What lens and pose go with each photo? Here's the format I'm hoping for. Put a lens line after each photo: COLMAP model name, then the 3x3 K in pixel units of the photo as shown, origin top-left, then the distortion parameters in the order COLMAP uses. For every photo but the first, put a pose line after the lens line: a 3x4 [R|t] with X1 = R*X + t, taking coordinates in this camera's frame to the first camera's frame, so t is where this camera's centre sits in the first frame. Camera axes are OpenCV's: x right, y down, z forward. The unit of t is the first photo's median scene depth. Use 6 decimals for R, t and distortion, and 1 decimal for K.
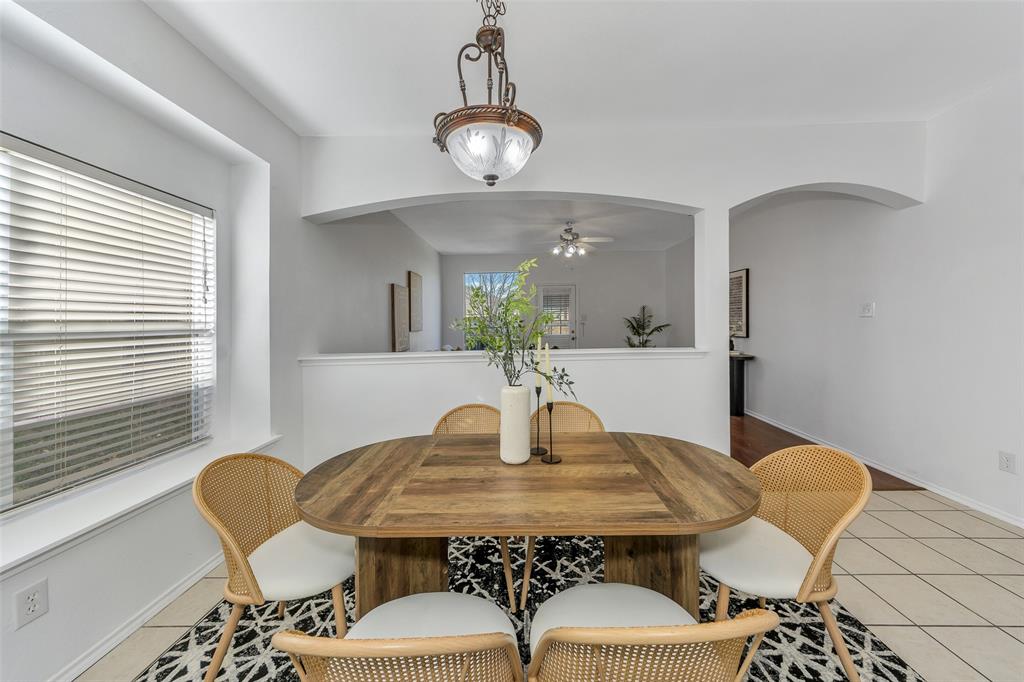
lens RADIAL K [[380.0, 0, 516.8], [0, 380.0, 322.4], [0, 0, 1]] dist [-0.002271, -0.000380]
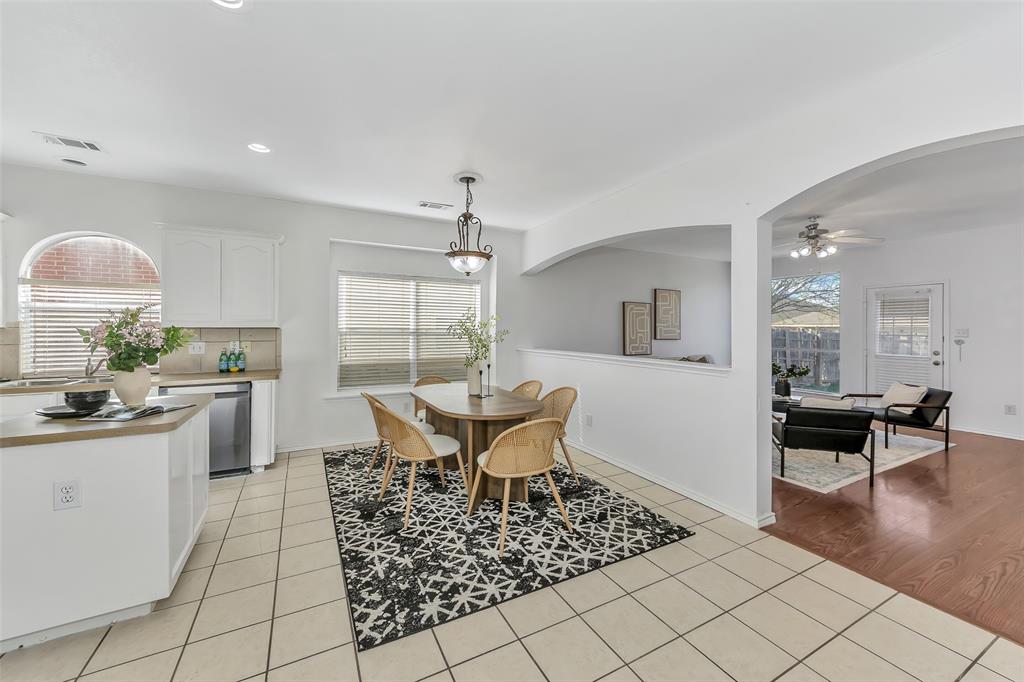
lens RADIAL K [[388.3, 0, 512.0], [0, 388.3, 341.0], [0, 0, 1]] dist [-0.001039, -0.000204]
pose [[0.479366, 0.058387, -0.875671, 1.340085], [-0.021129, 0.998263, 0.054995, -0.063670], [0.877361, -0.007861, 0.479767, 0.044662]]
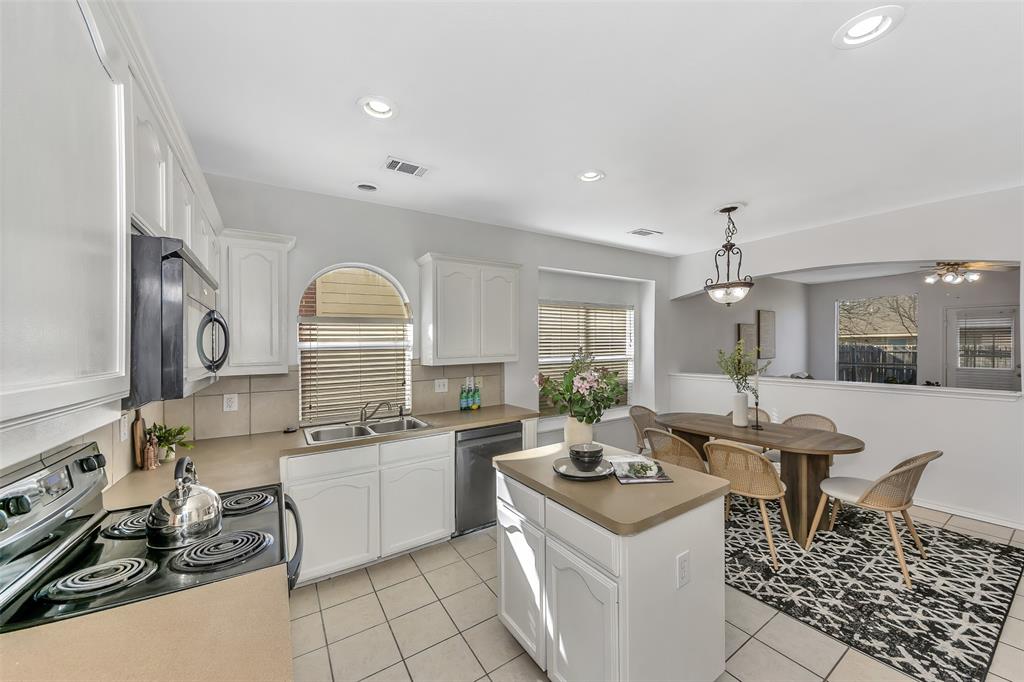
lens RADIAL K [[394.2, 0, 512.0], [0, 394.2, 341.0], [0, 0, 1]] dist [-0.017336, 0.005226]
pose [[0.565261, 0.005789, -0.824892, 0.723529], [-0.000856, 0.999979, 0.006432, -0.097740], [0.824912, -0.002930, 0.565254, -0.918288]]
